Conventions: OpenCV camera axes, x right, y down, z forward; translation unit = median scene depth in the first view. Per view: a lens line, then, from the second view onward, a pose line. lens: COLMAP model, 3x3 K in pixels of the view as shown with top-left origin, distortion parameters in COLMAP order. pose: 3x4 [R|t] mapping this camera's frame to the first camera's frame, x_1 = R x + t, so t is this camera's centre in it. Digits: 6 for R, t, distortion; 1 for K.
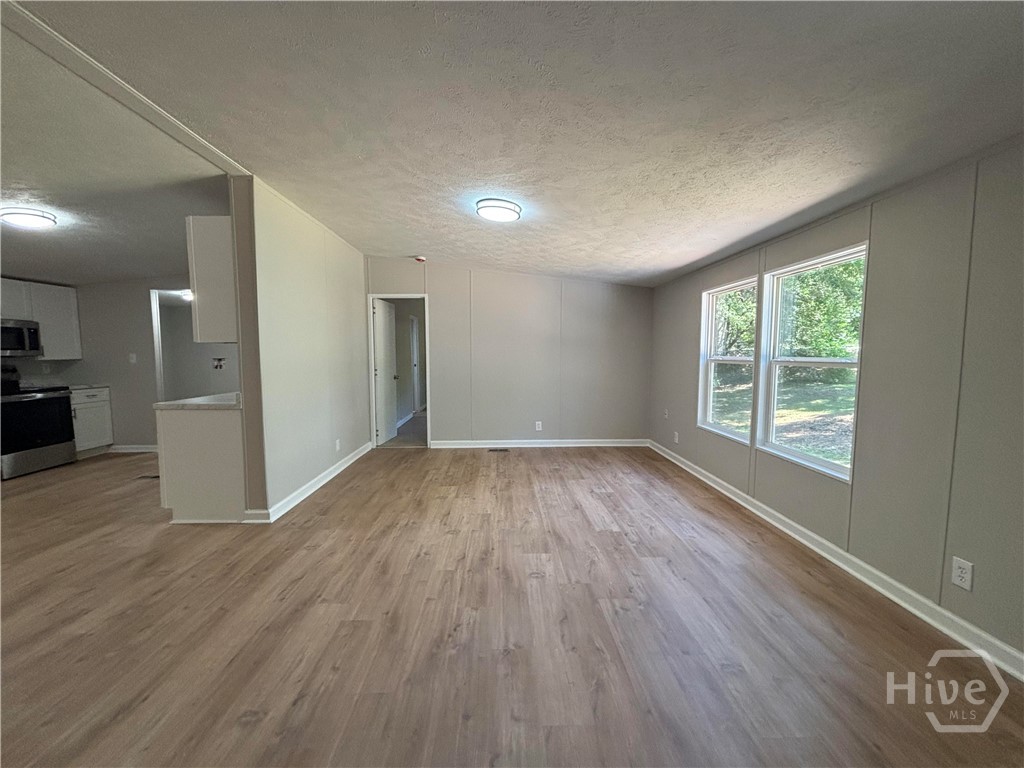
lens RADIAL K [[414.3, 0, 508.3], [0, 414.3, 384.4], [0, 0, 1]] dist [0.004640, -0.000518]
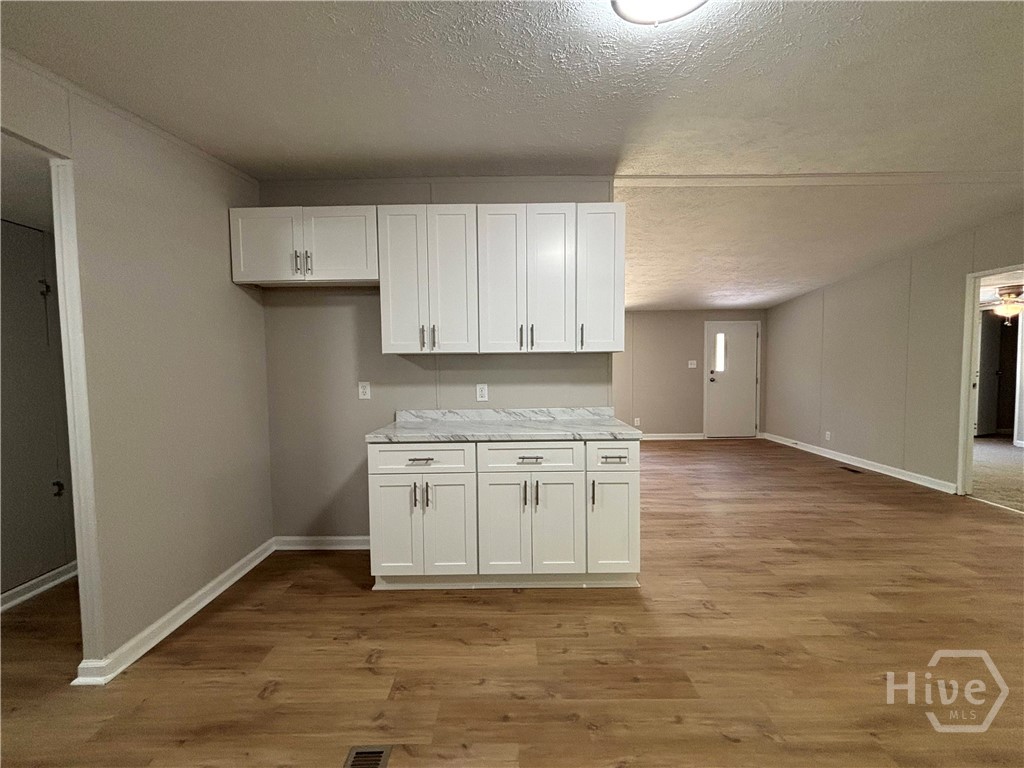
lens RADIAL K [[413.5, 0, 509.5], [0, 413.5, 383.5], [0, 0, 1]] dist [0.000187, -0.000332]
pose [[0.027247, -0.043474, 0.998683, -1.351451], [0.087820, 0.995295, 0.040931, -0.075054], [-0.995764, 0.086589, 0.030937, 1.020248]]
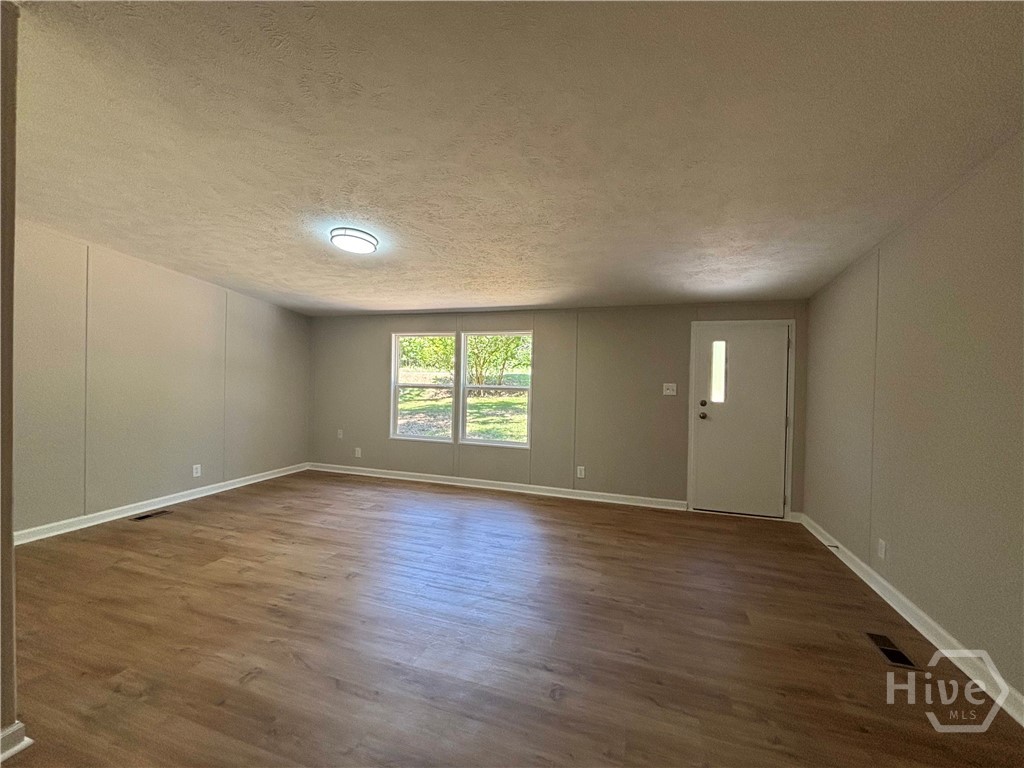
lens RADIAL K [[413.5, 0, 509.5], [0, 413.5, 383.5], [0, 0, 1]] dist [0.000187, -0.000332]
pose [[0.334664, -0.000174, 0.942337, -0.721899], [0.050546, 0.998564, -0.017766, -0.031013], [-0.940981, 0.053577, 0.334192, 0.275320]]
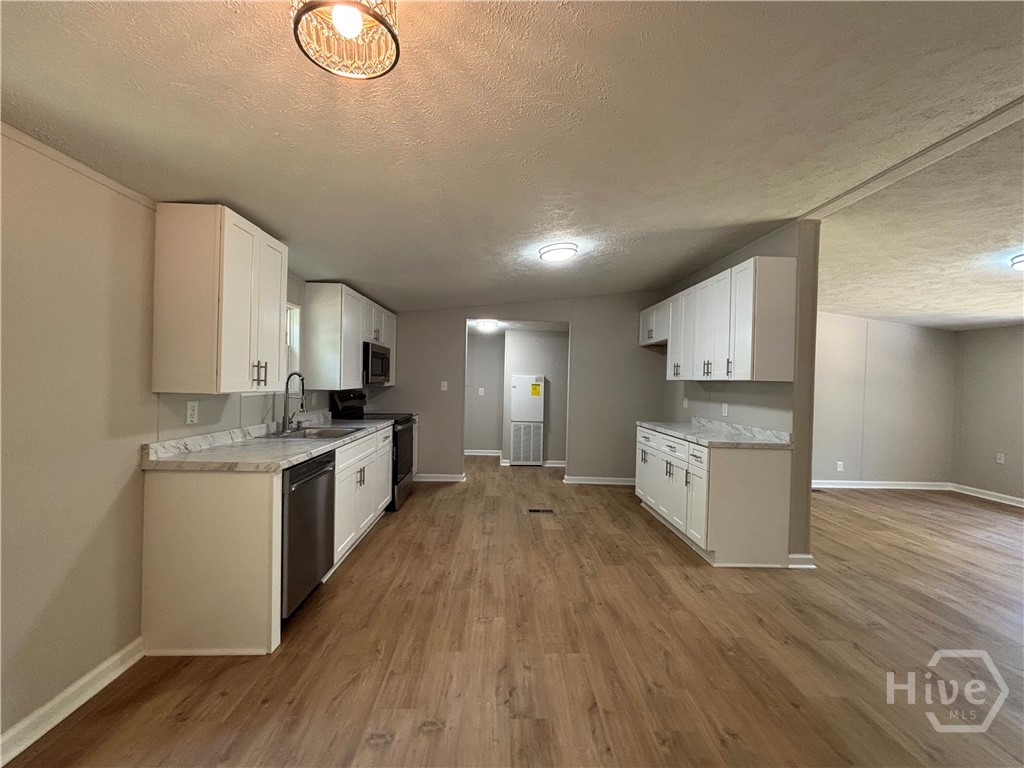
lens RADIAL K [[411.3, 0, 506.2], [0, 411.3, 382.4], [0, 0, 1]] dist [-0.000497, -0.000361]
pose [[0.999574, 0.029156, -0.000978, -1.129844], [-0.029148, 0.996795, -0.074502, -0.003815], [-0.001197, 0.074498, 0.997220, 0.017866]]
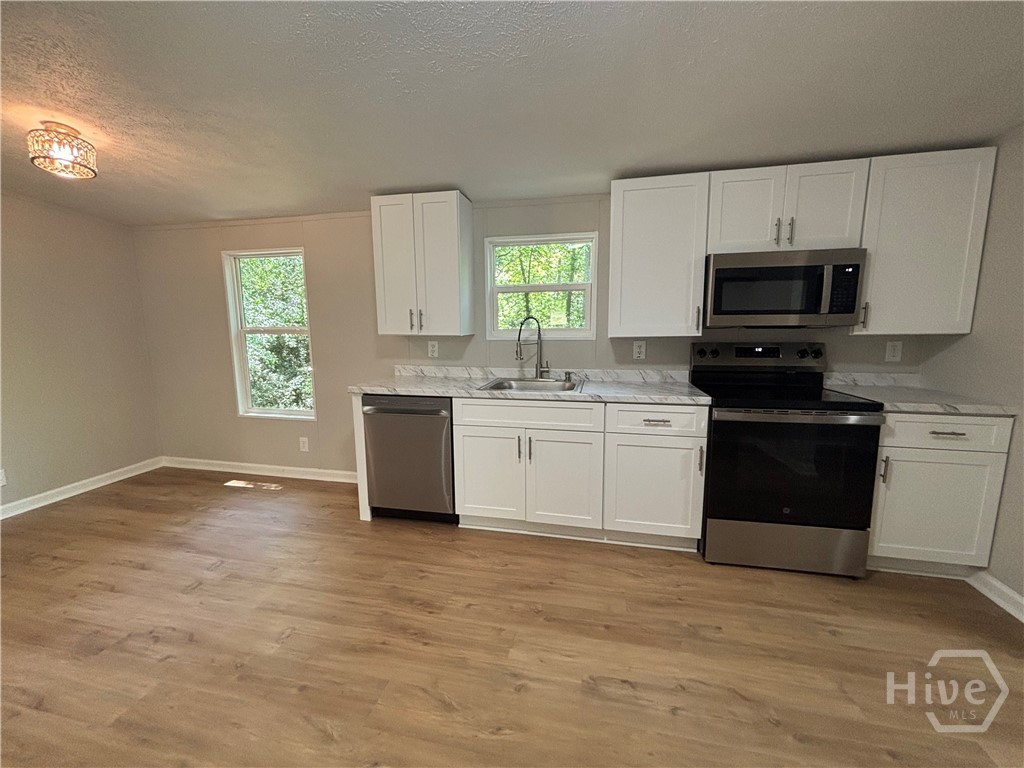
lens RADIAL K [[414.3, 0, 508.3], [0, 414.3, 384.4], [0, 0, 1]] dist [0.004640, -0.000518]
pose [[-0.239826, 0.152167, -0.958816, -0.793128], [-0.066647, 0.982729, 0.172633, -0.078982], [0.968526, 0.105304, -0.225543, 0.998526]]
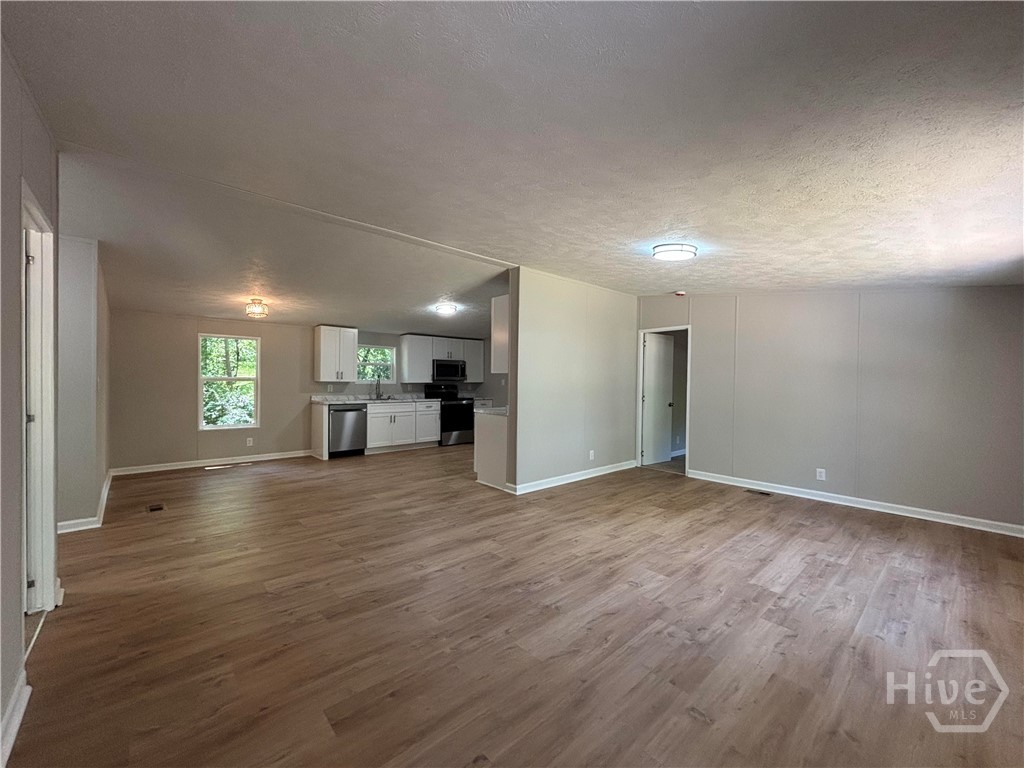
lens RADIAL K [[413.5, 0, 509.5], [0, 413.5, 383.5], [0, 0, 1]] dist [0.000187, -0.000332]
pose [[0.653931, 0.020634, -0.756273, 0.441686], [-0.074137, 0.996565, -0.036914, -0.003192], [0.752913, 0.080206, 0.653214, -0.004126]]
